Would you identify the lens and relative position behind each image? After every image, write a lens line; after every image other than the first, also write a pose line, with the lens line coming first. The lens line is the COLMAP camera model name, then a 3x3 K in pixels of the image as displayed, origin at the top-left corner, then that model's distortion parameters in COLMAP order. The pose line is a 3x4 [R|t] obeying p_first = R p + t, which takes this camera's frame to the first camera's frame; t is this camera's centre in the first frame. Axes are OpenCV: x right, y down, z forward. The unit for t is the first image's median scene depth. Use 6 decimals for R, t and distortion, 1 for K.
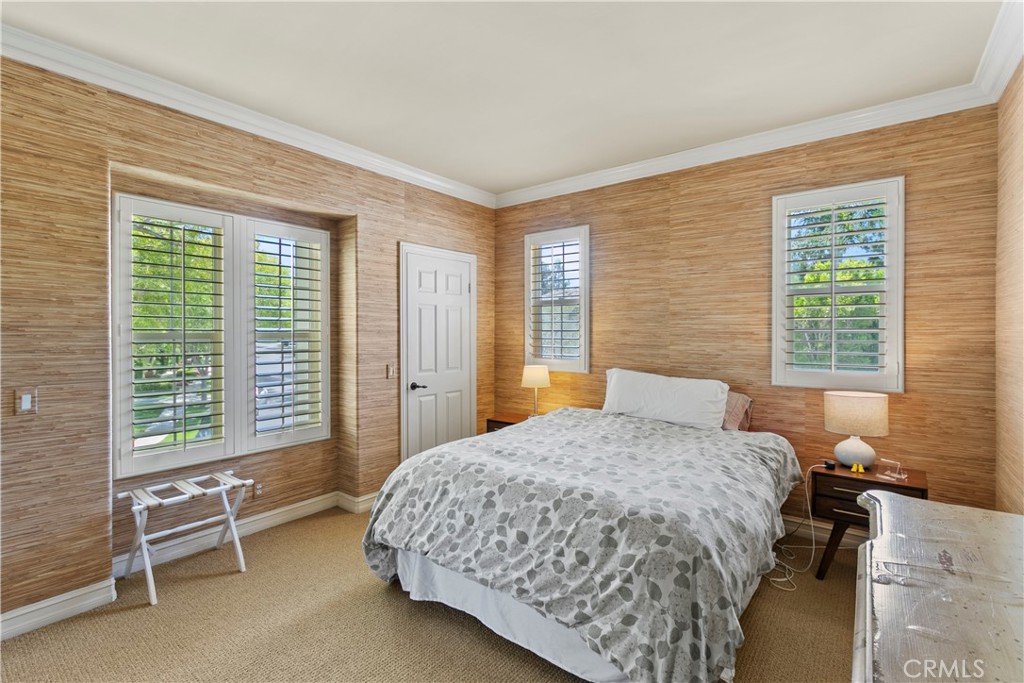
lens RADIAL K [[474.3, 0, 515.1], [0, 474.3, 331.1], [0, 0, 1]] dist [0.001988, 0.000317]
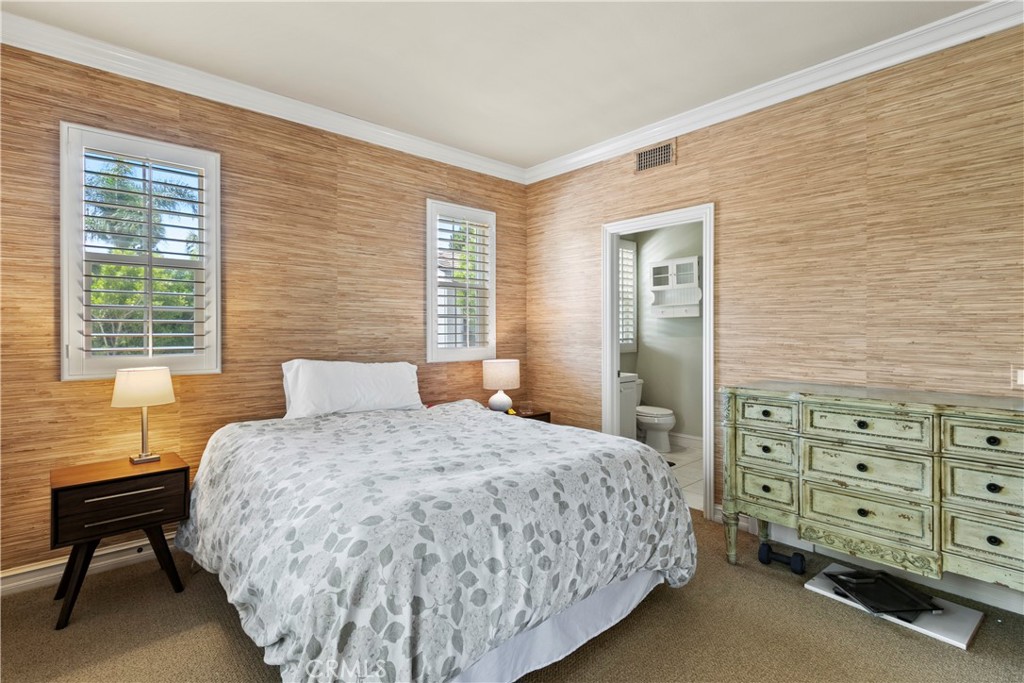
lens RADIAL K [[474.3, 0, 515.1], [0, 474.3, 331.1], [0, 0, 1]] dist [0.001988, 0.000317]
pose [[0.190783, 0.001868, 0.981630, -0.504581], [0.003743, 0.999990, -0.002631, 0.038150], [-0.981625, 0.004176, 0.190774, 0.536333]]
